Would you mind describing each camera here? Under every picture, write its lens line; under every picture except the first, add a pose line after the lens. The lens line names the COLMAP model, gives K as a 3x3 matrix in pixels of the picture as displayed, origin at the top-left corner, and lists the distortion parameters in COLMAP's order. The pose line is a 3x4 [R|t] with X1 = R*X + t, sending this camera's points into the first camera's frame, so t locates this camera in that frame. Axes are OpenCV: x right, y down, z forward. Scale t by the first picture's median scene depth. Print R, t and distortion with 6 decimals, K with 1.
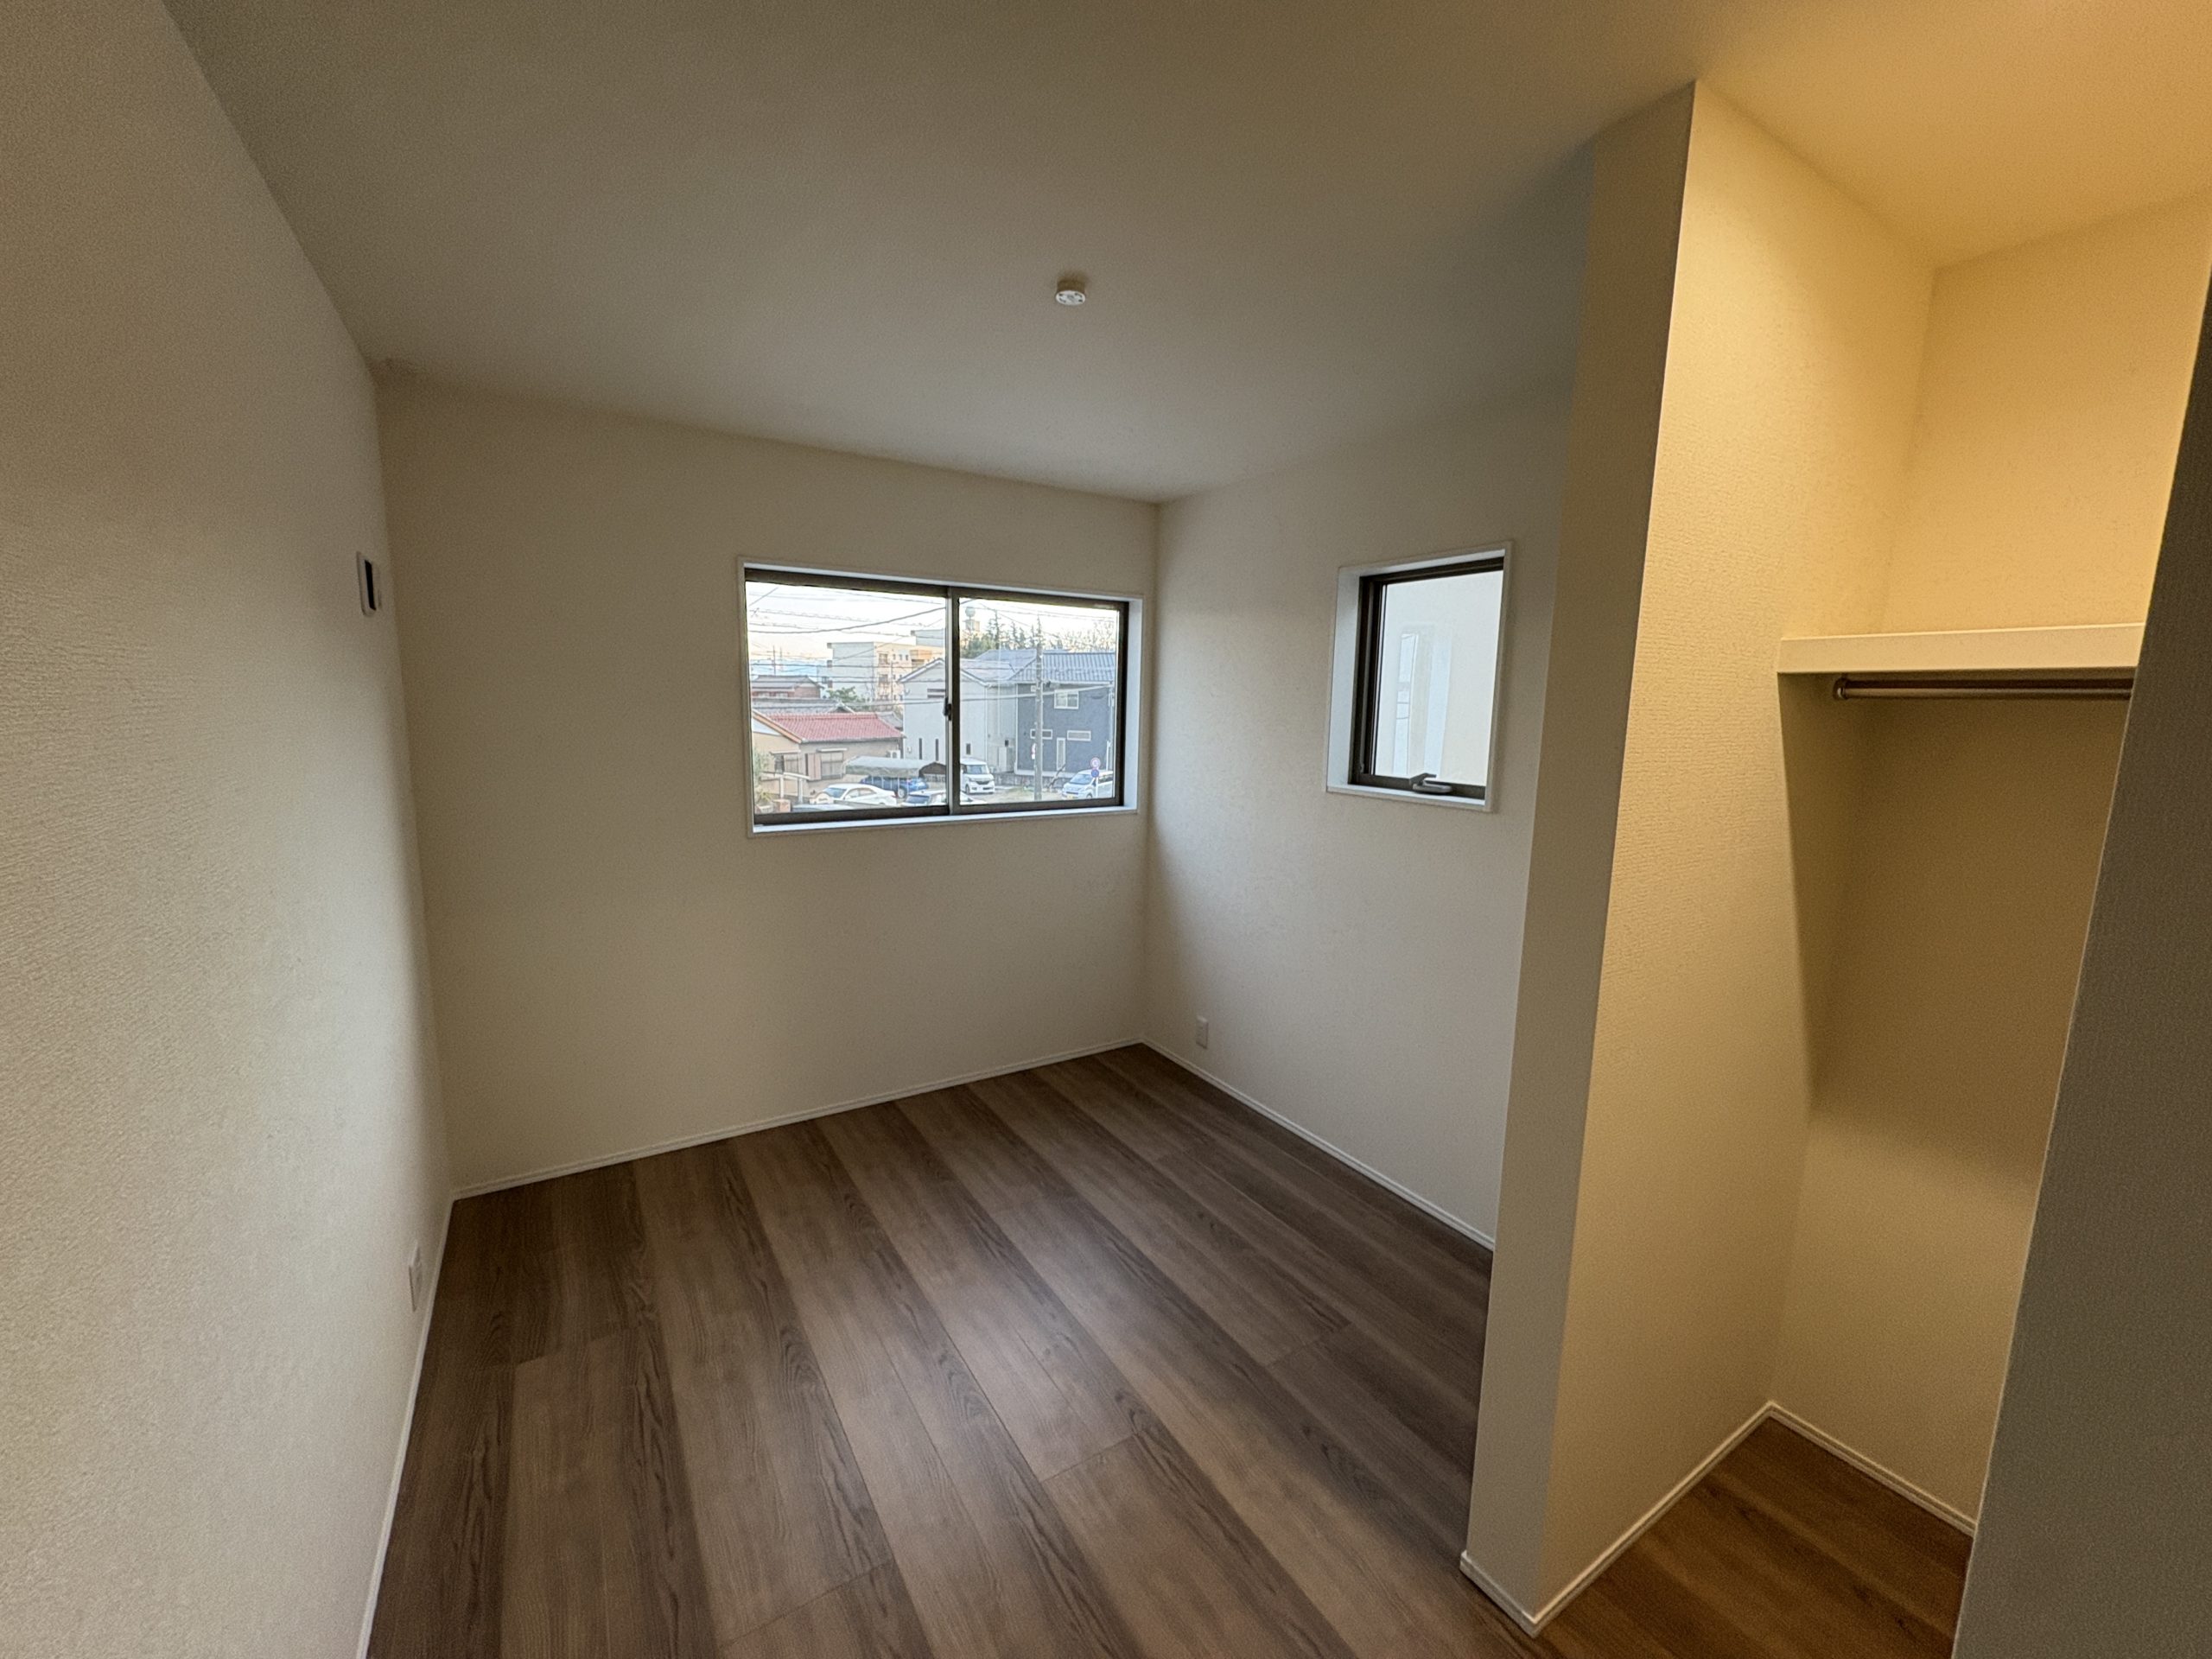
lens RADIAL K [[877.1, 0, 1104.0], [0, 877.1, 828.4], [0, 0, 1]] dist [0.000954, -0.000178]
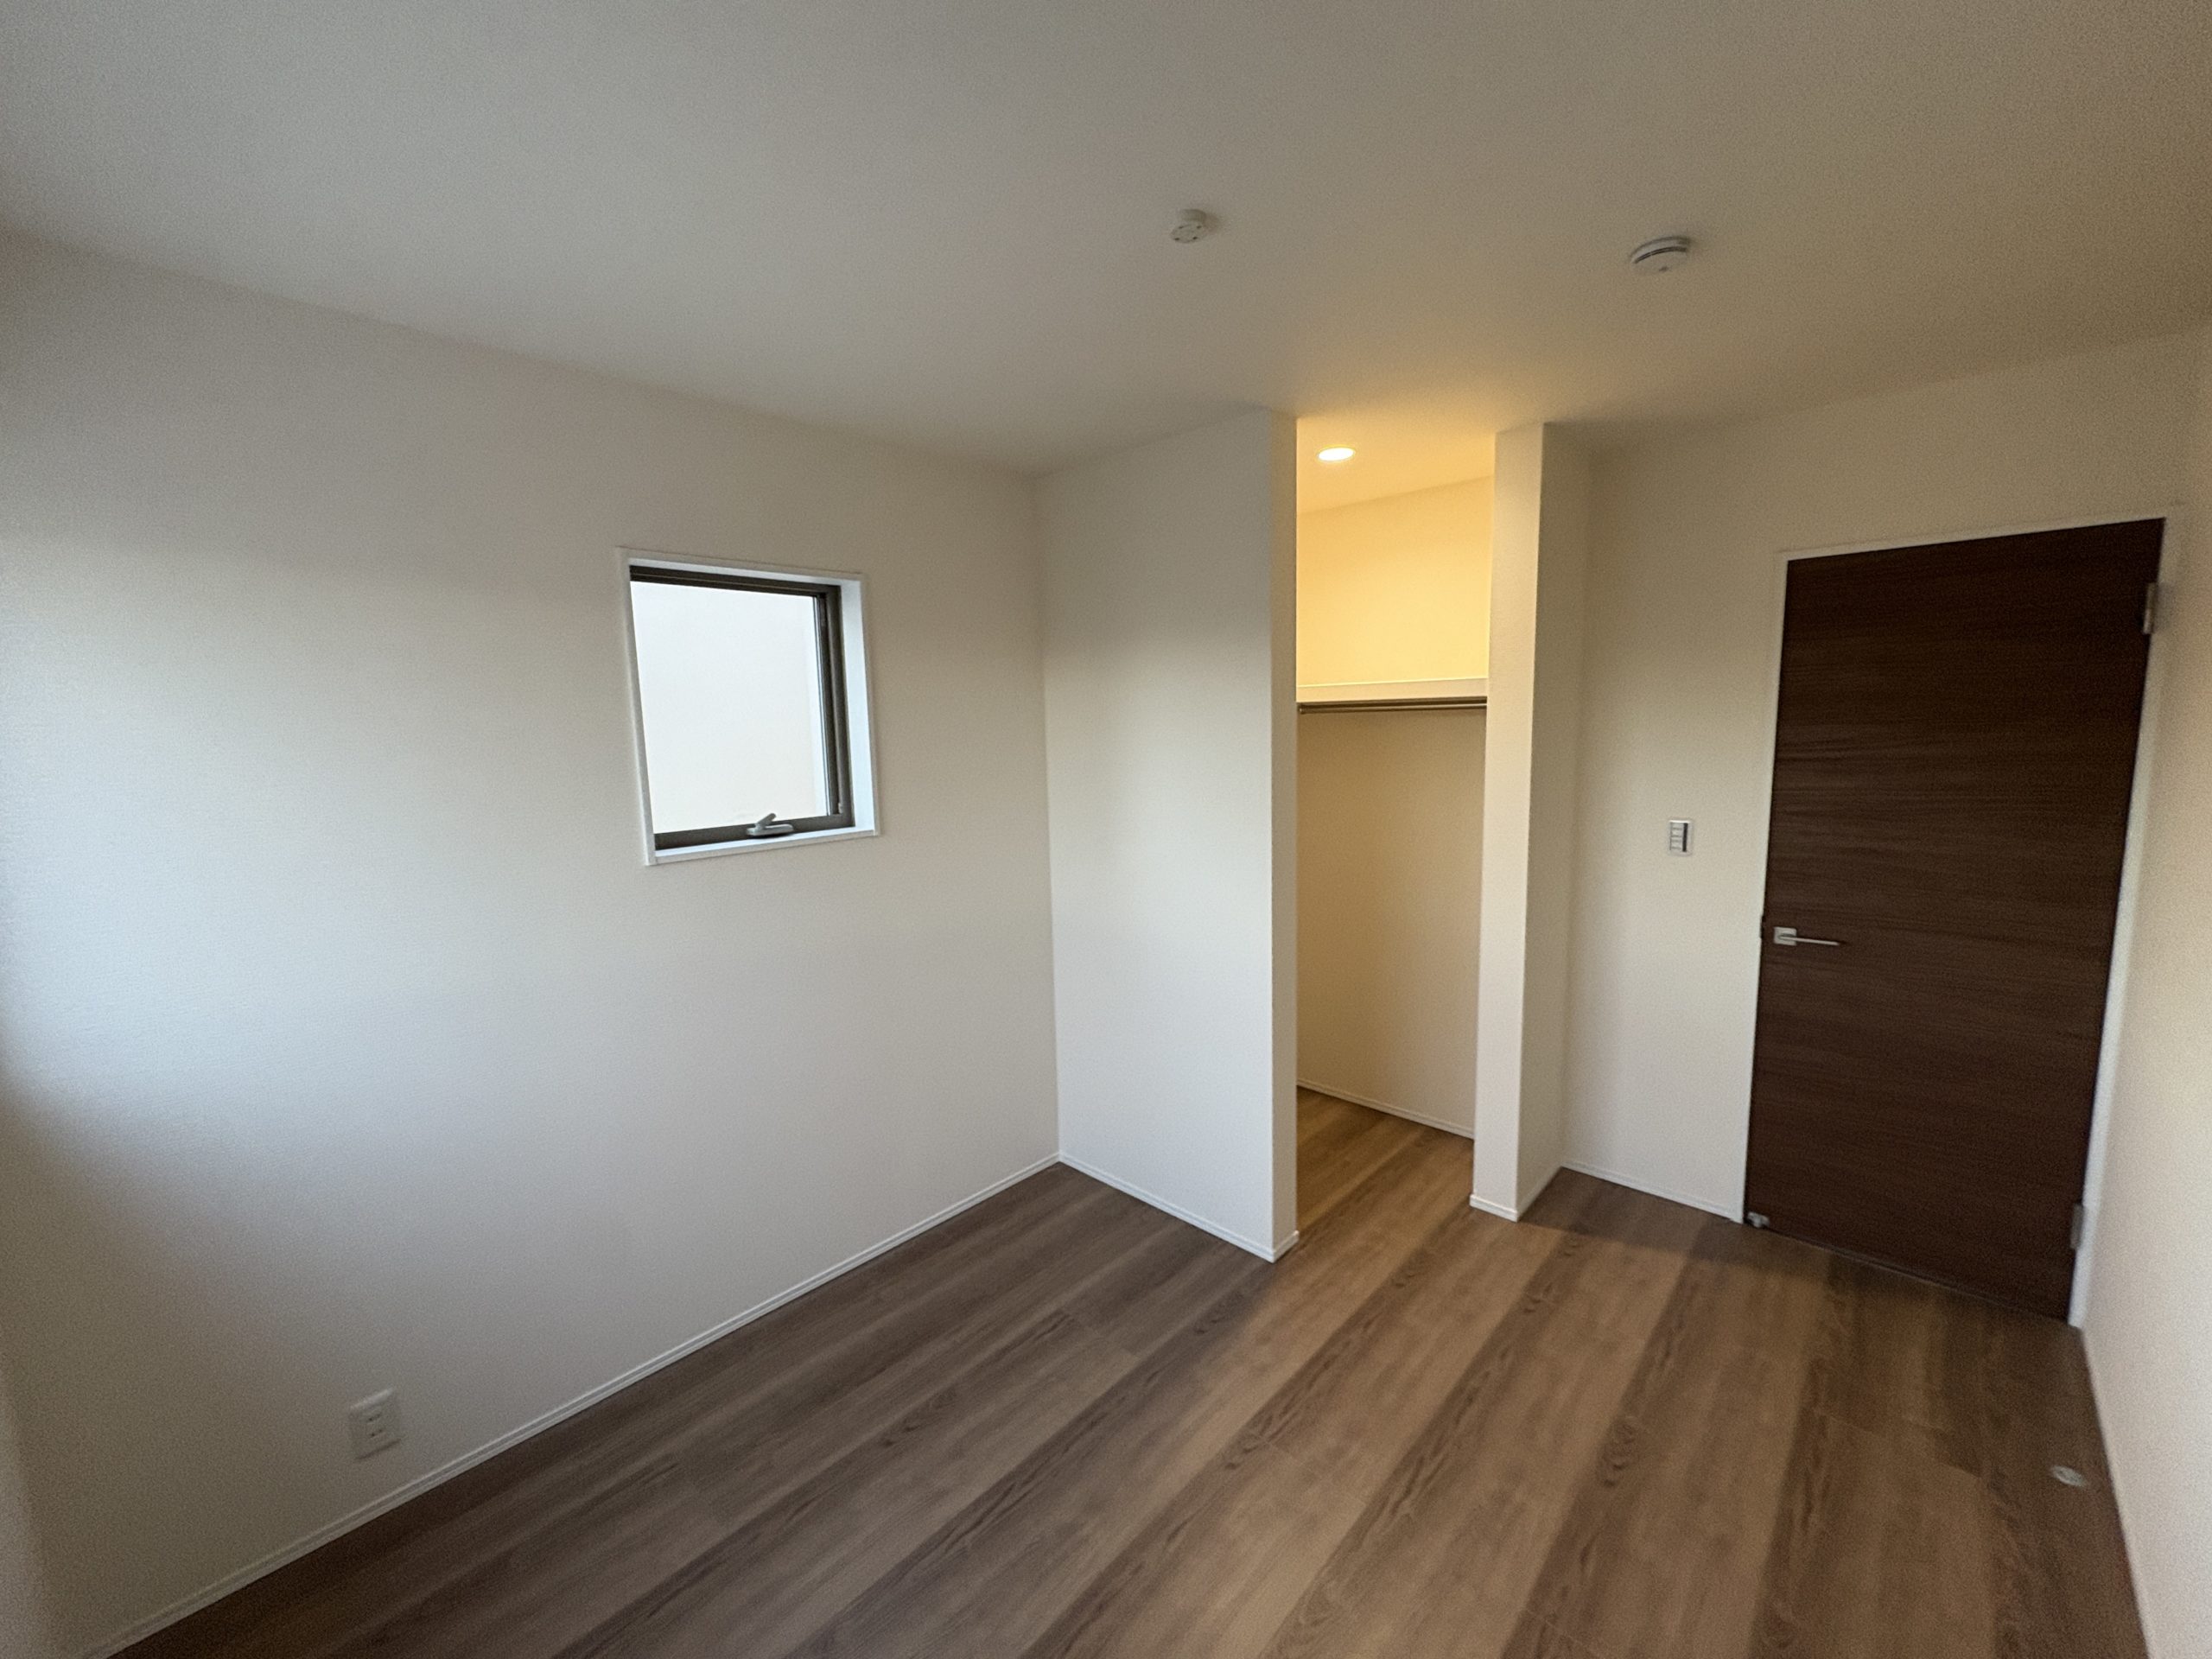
lens RADIAL K [[877.1, 0, 1104.0], [0, 877.1, 828.4], [0, 0, 1]] dist [0.000954, -0.000178]
pose [[-0.239988, -0.134594, 0.961400, -0.609815], [0.170573, 0.969088, 0.178250, -0.162630], [-0.955673, 0.206767, -0.209612, 0.951149]]
